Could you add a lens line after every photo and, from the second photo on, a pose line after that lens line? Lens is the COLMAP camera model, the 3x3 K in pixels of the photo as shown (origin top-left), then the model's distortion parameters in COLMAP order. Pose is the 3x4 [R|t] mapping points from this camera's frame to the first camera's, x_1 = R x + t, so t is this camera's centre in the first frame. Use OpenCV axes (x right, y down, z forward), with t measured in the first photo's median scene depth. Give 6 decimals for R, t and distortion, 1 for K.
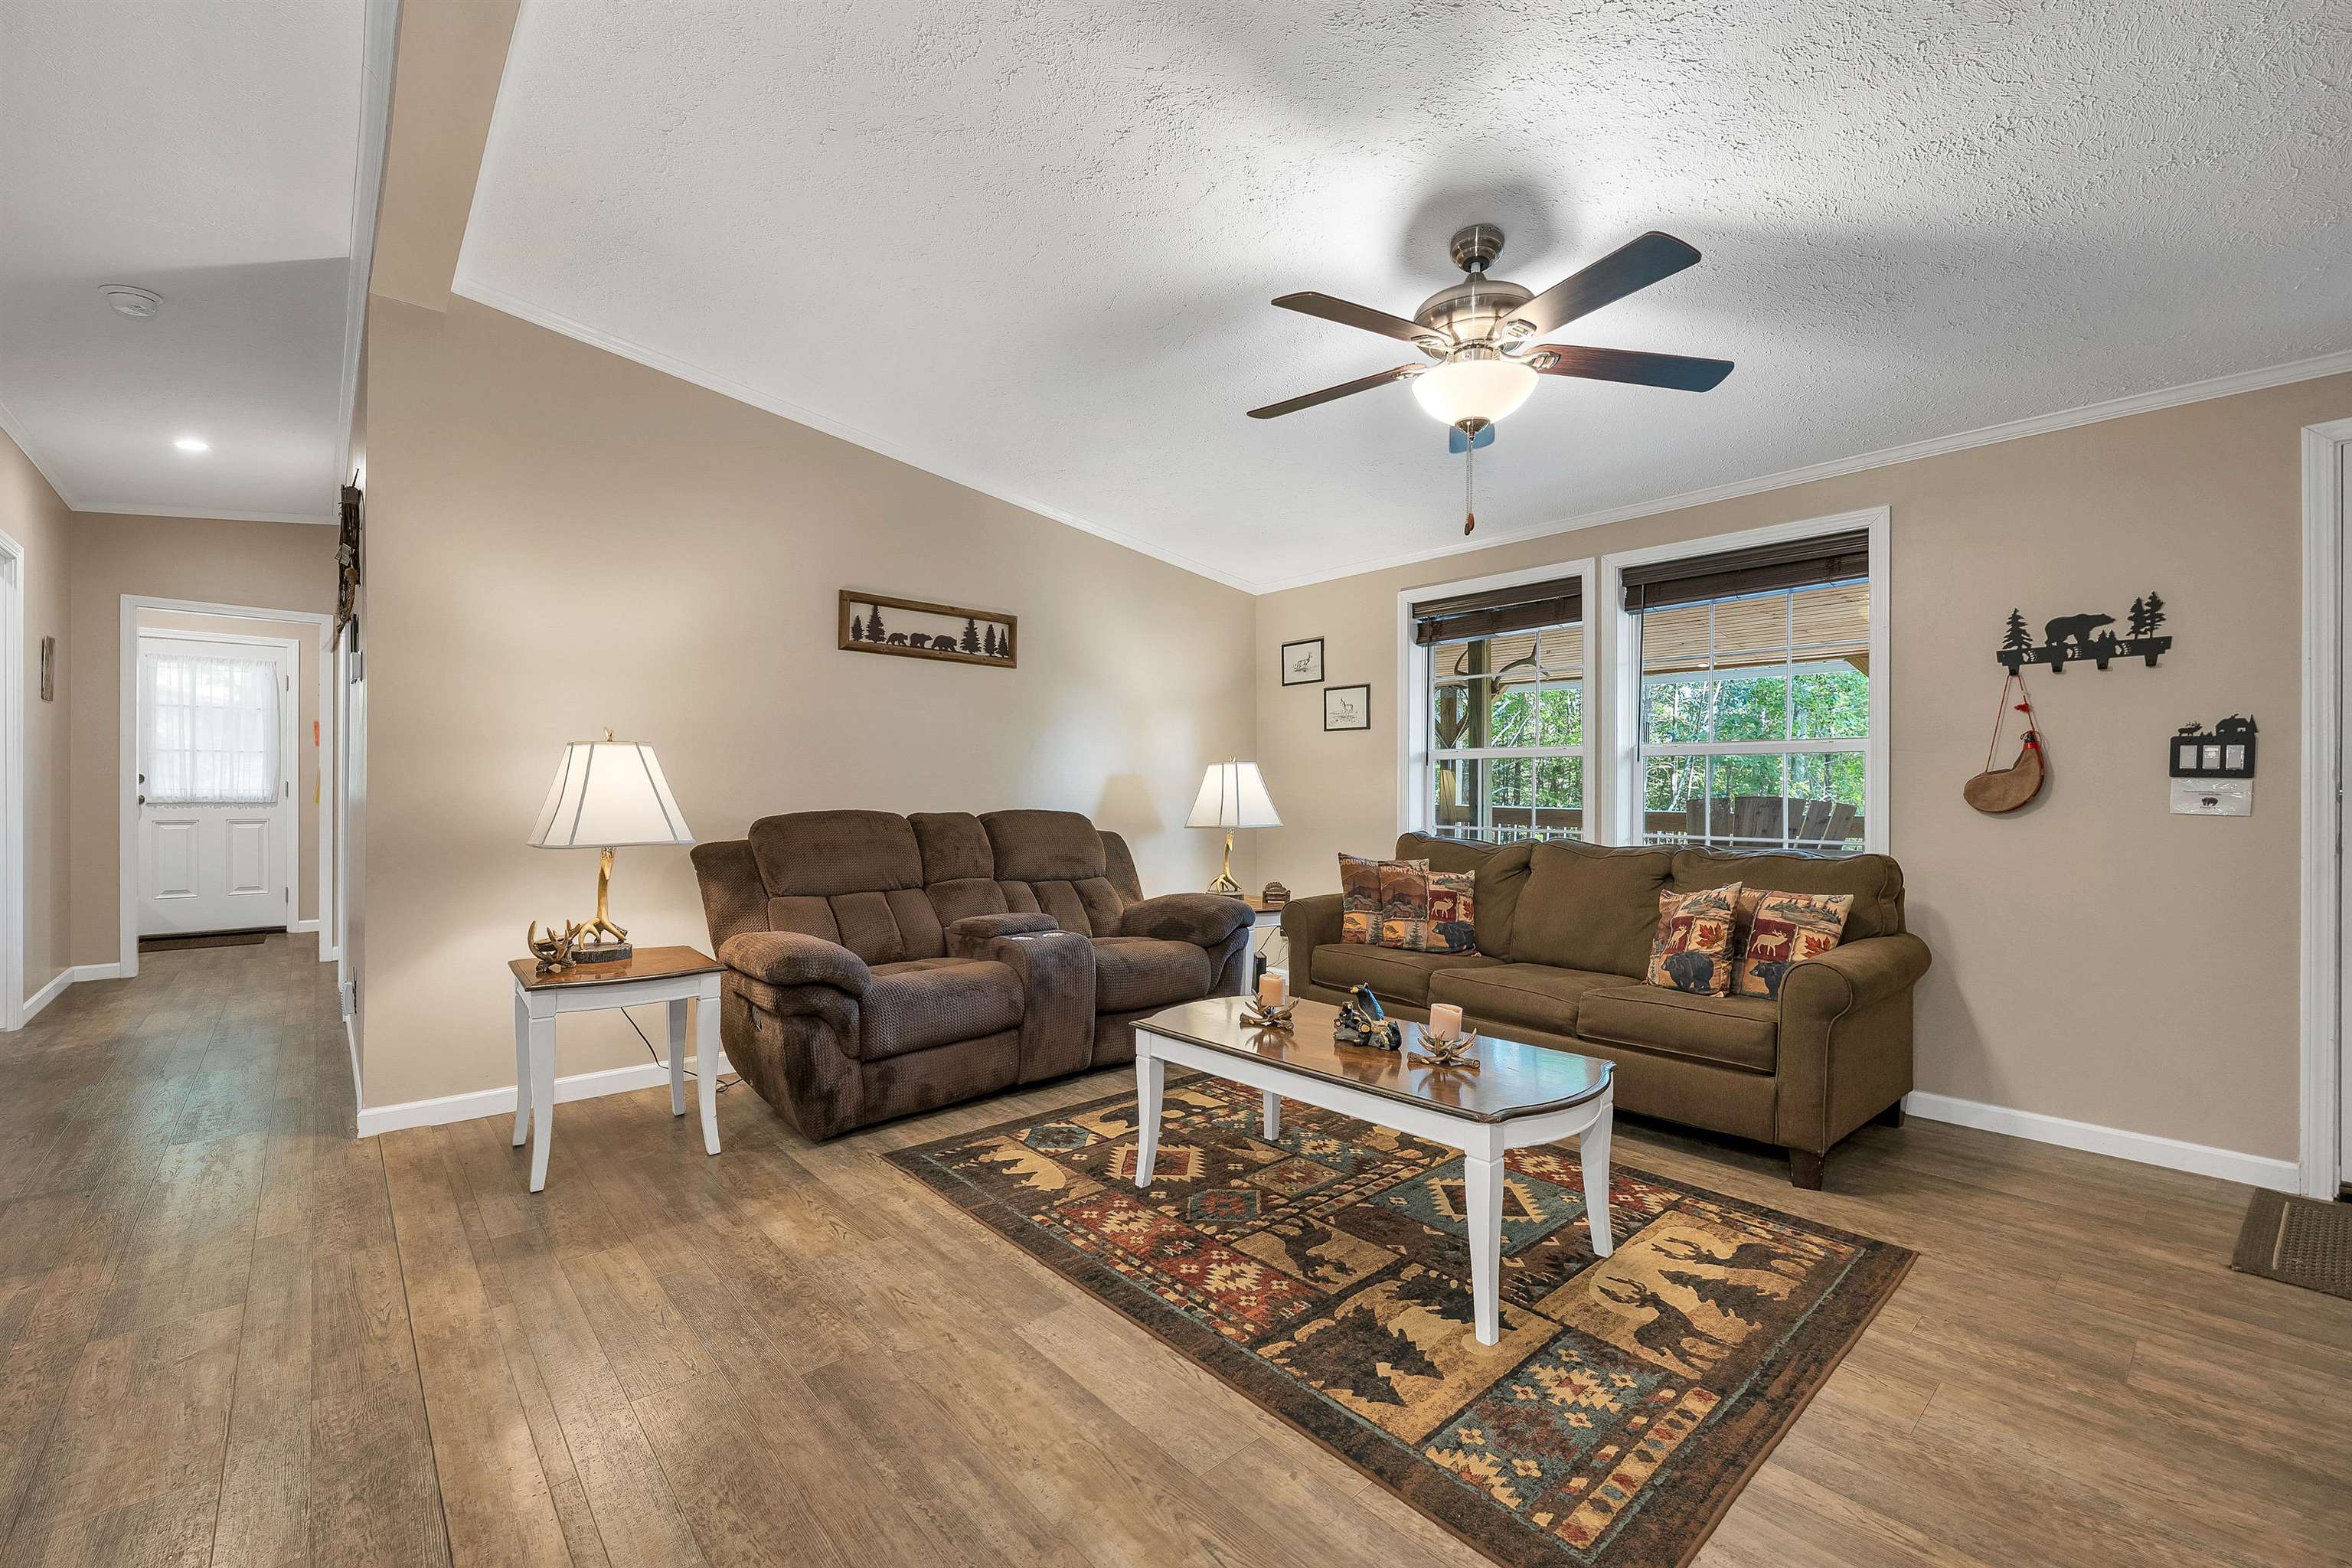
lens RADIAL K [[965.4, 0, 1170.7], [0, 965.4, 788.7], [0, 0, 1]] dist [0.006686, -0.001701]
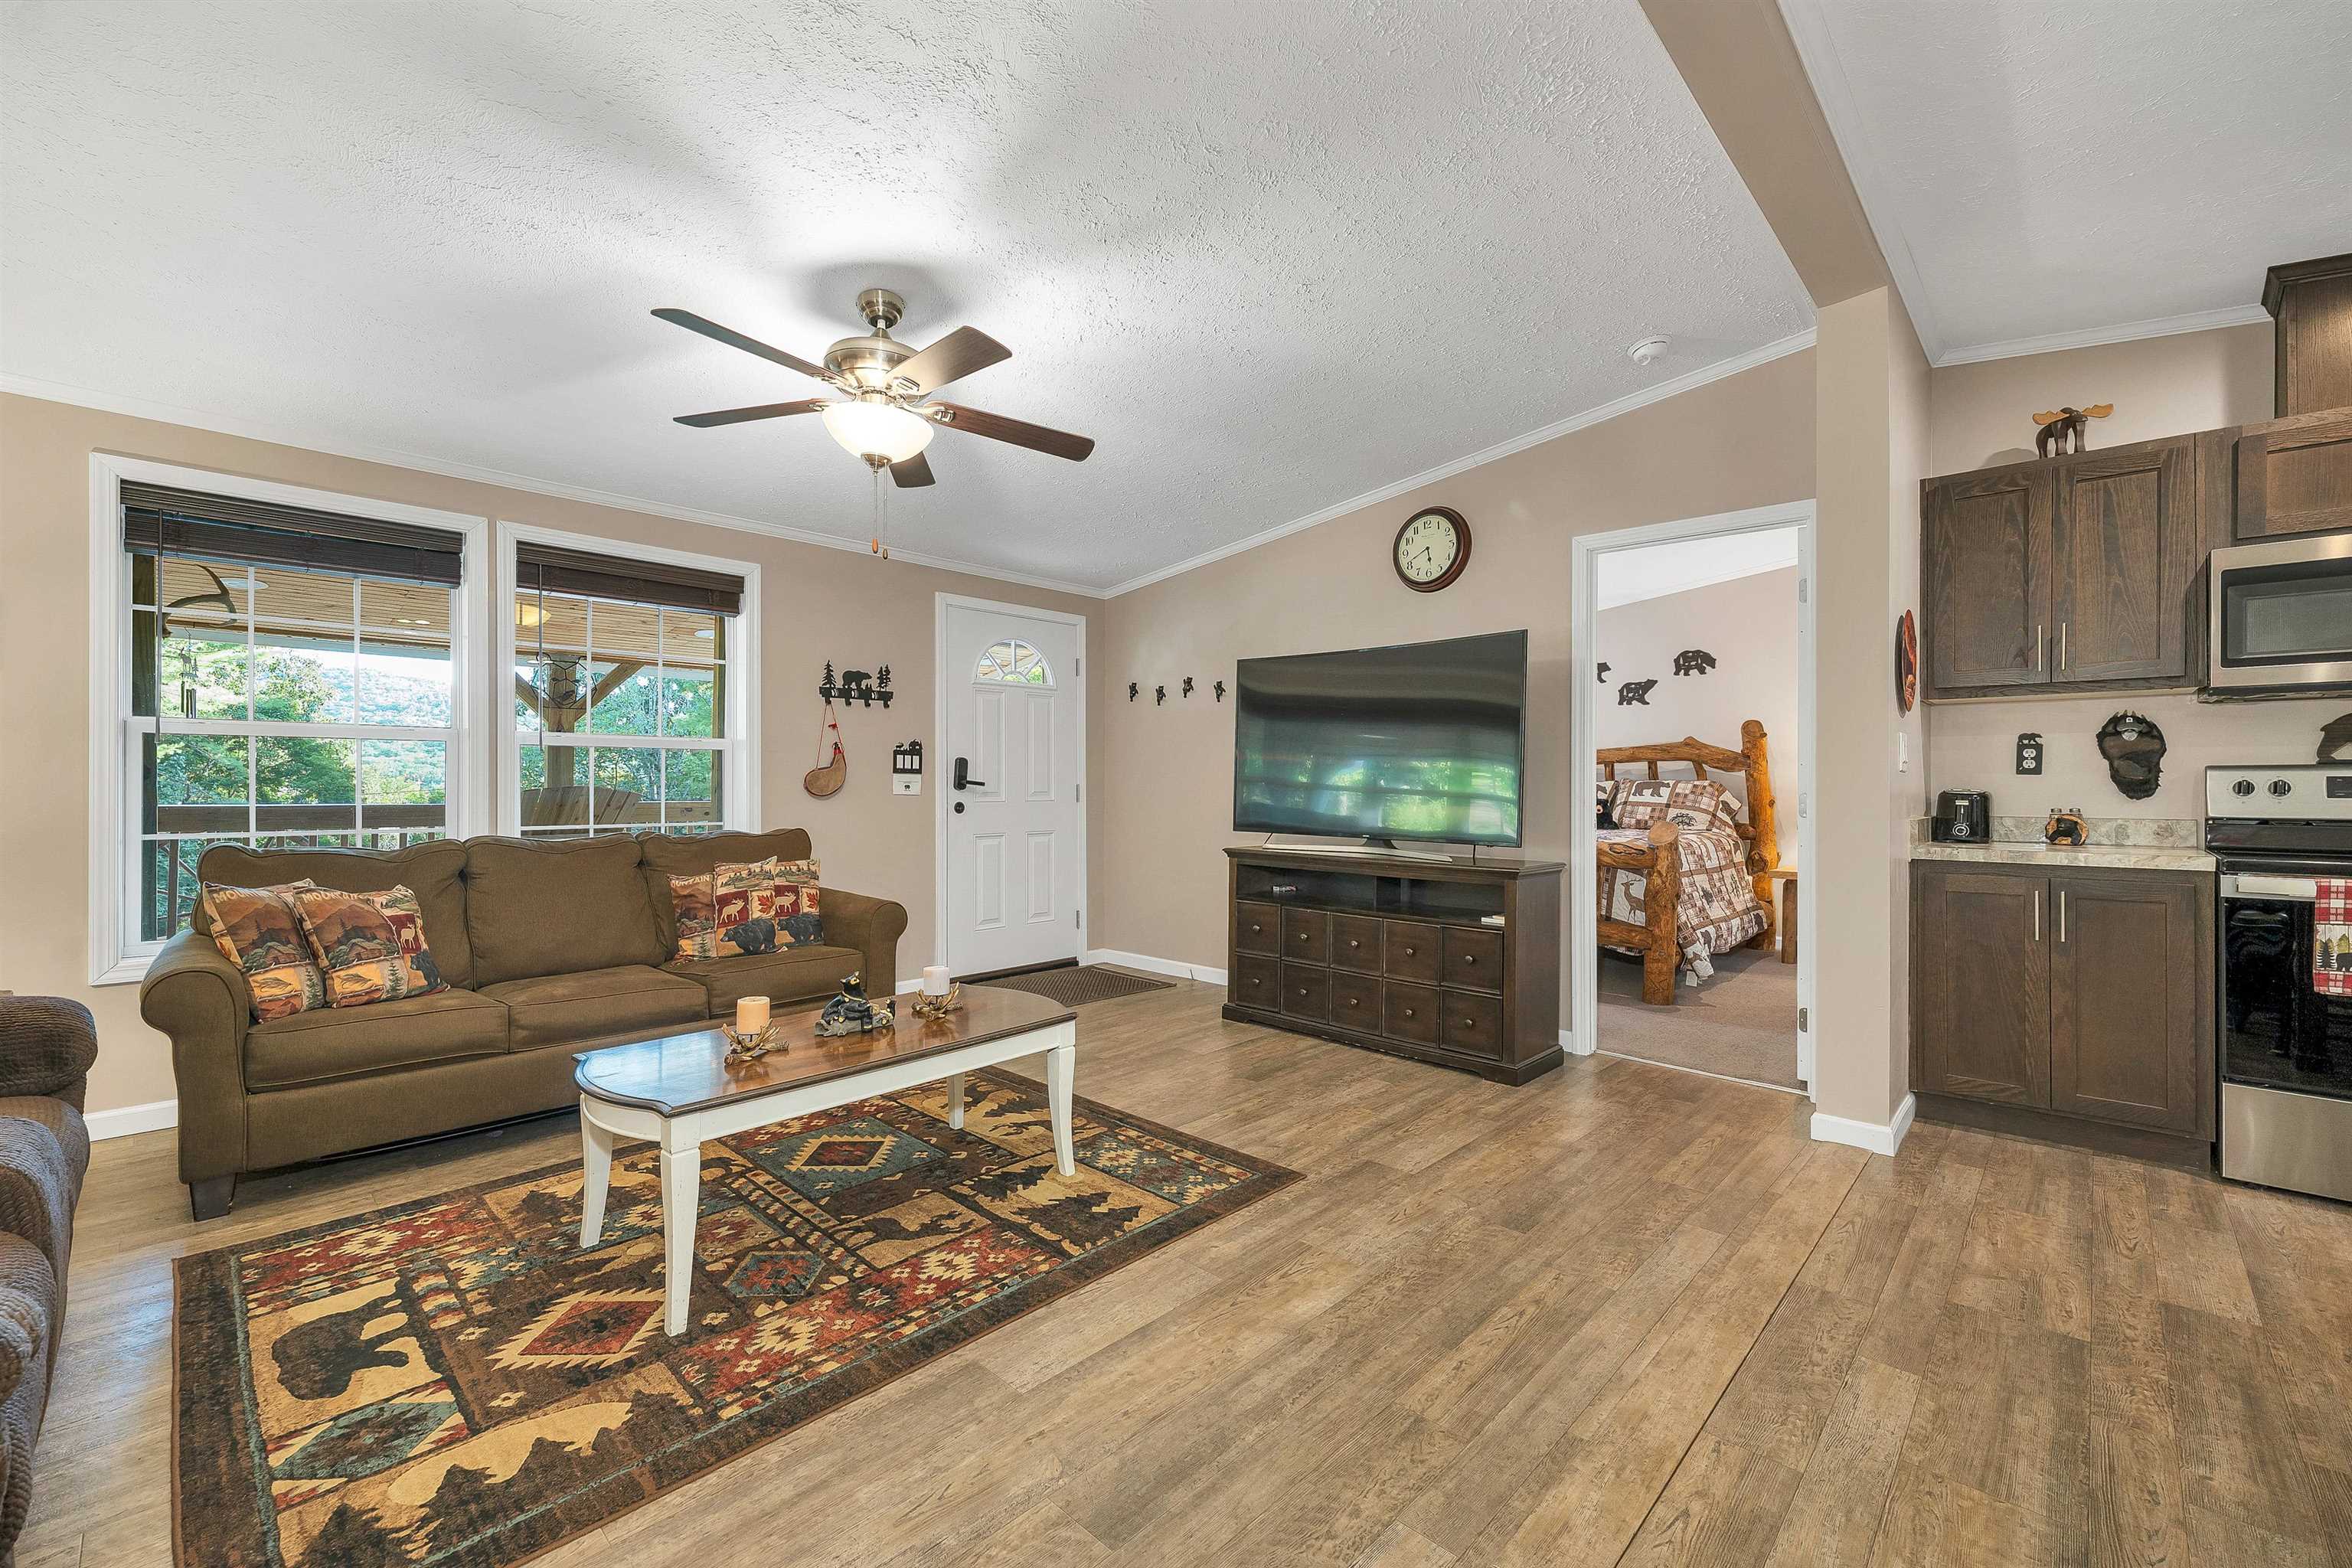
lens RADIAL K [[965.4, 0, 1177.9], [0, 965.4, 781.8], [0, 0, 1]] dist [0.006686, -0.001701]
pose [[-0.079759, -0.003003, 0.996810, -0.684536], [-0.002301, 0.999993, 0.002829, -0.002587], [-0.996812, -0.002068, -0.079765, 0.601559]]
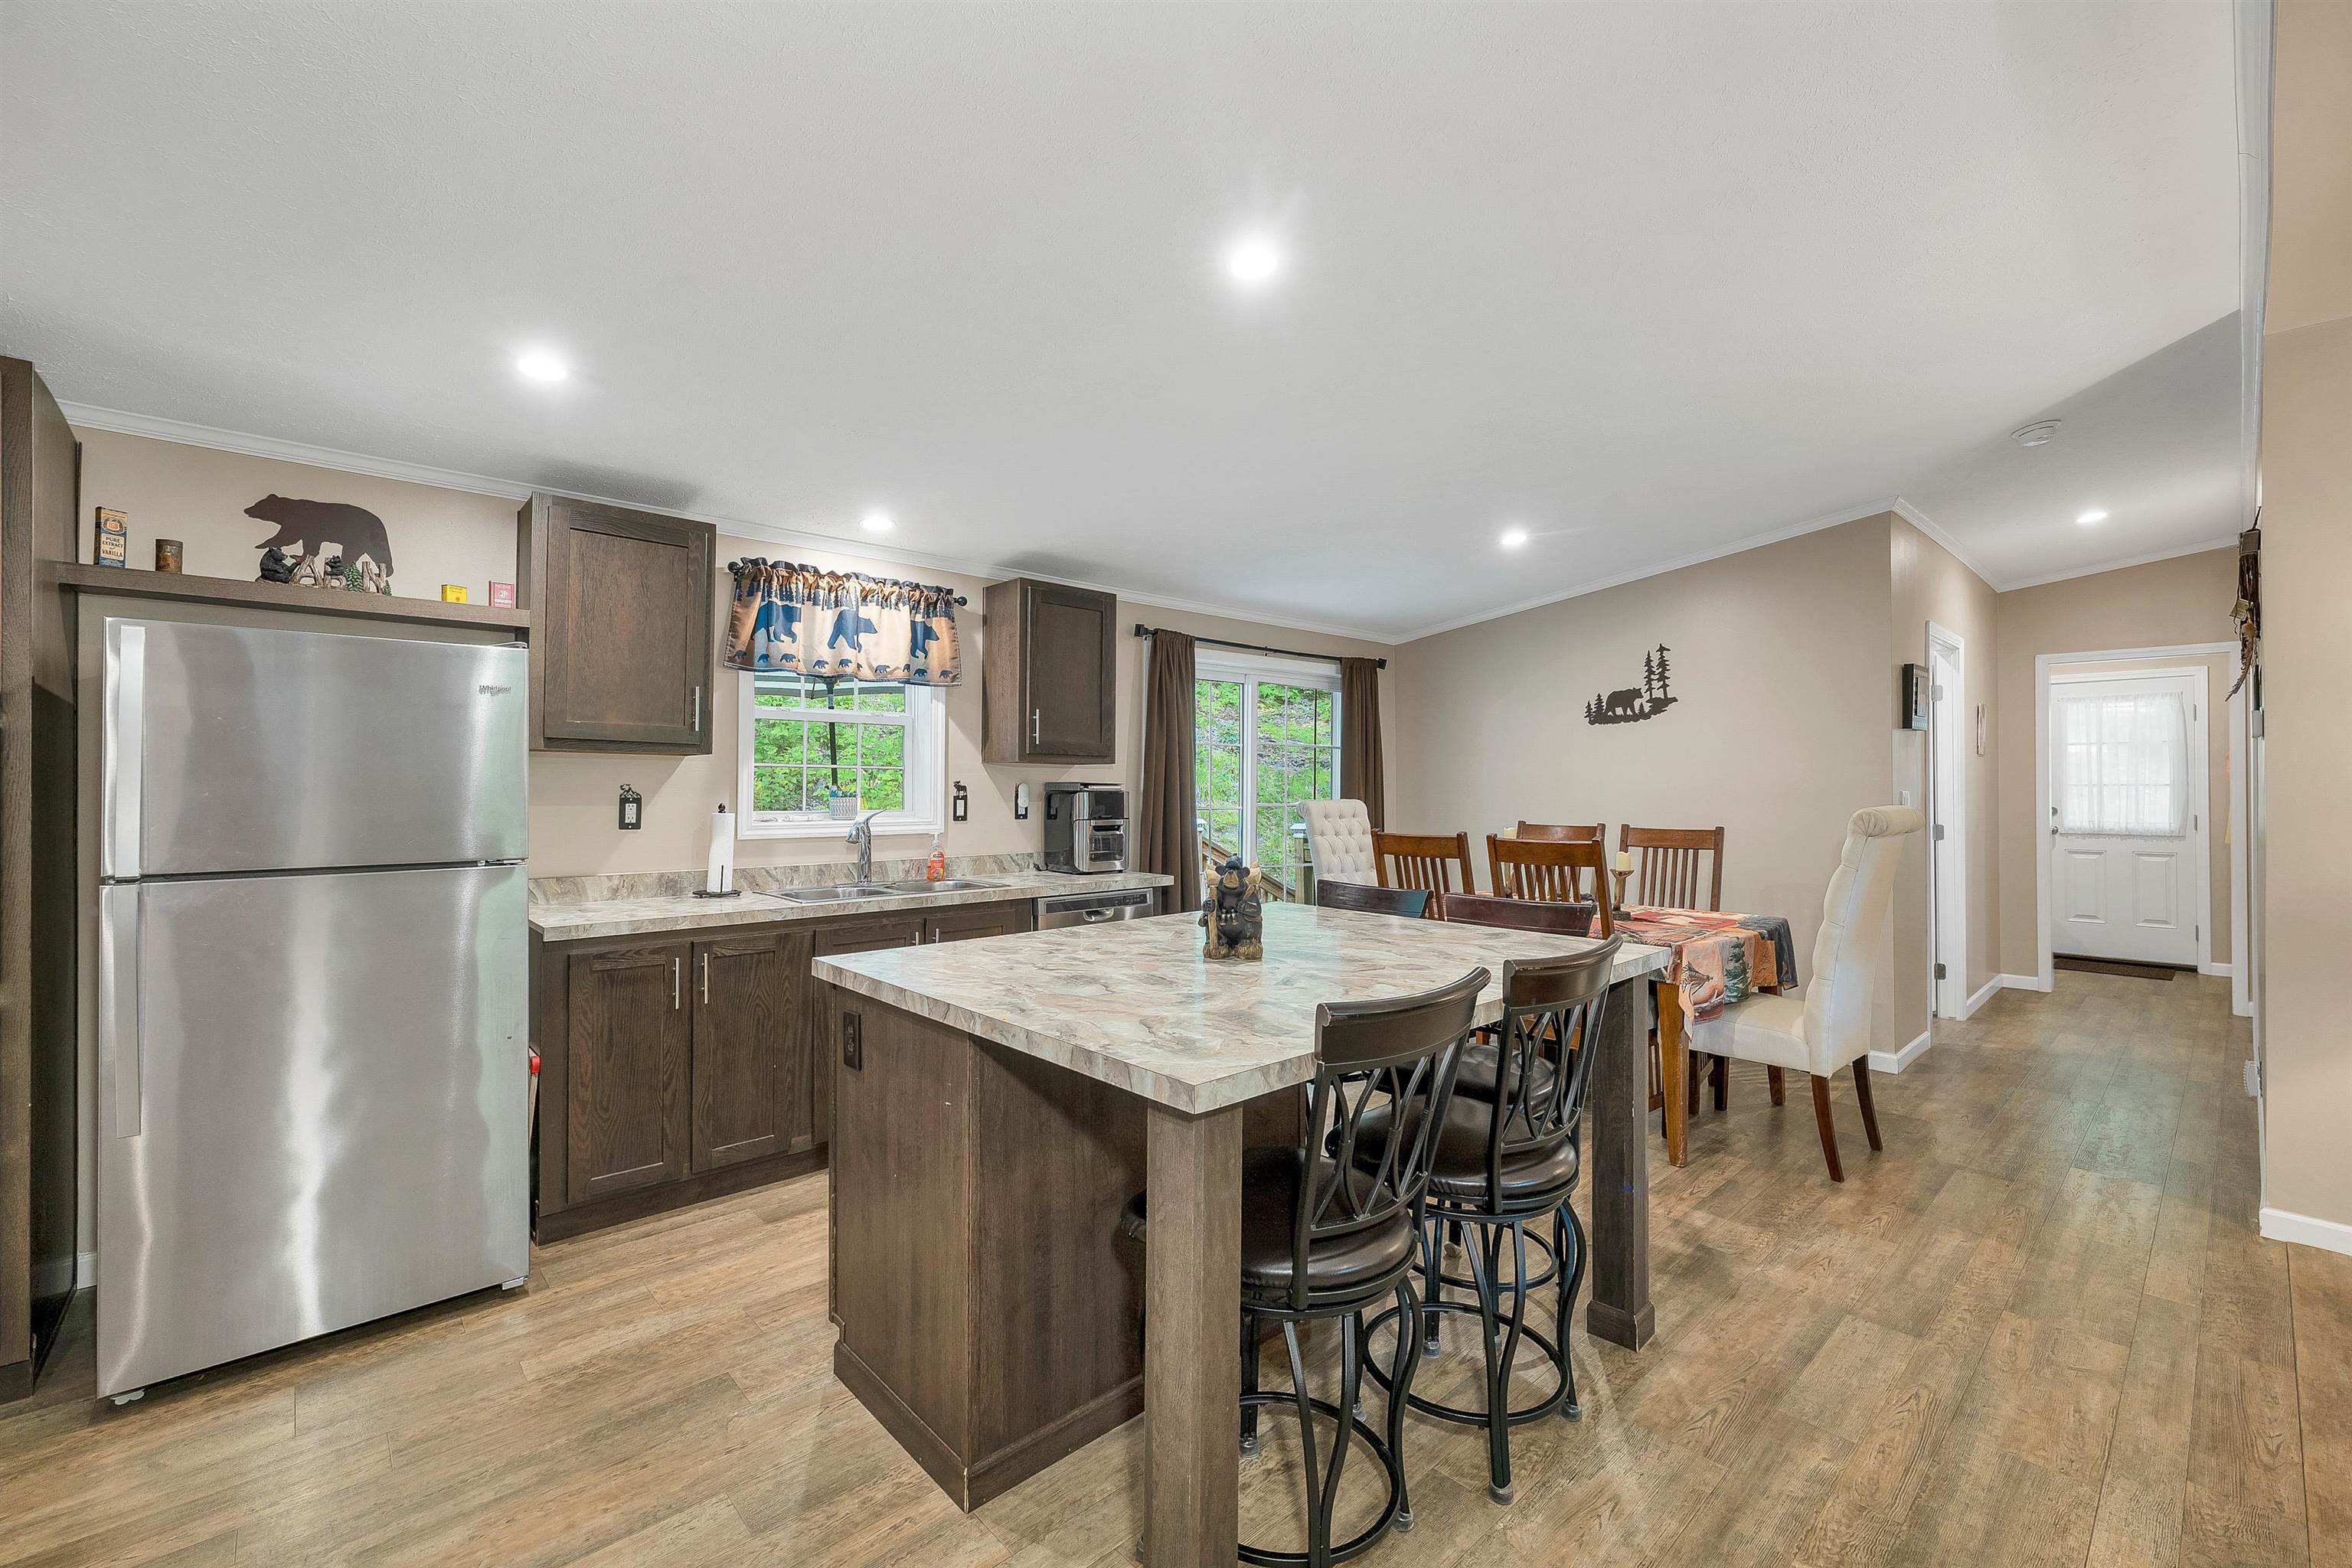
lens RADIAL K [[965.4, 0, 1167.3], [0, 965.4, 778.2], [0, 0, 1]] dist [0.006686, -0.001701]
pose [[0.010224, -0.013720, -0.999854, 0.095229], [-0.002562, 0.999902, -0.013747, -0.064726], [0.999944, 0.002702, 0.010187, -0.069546]]
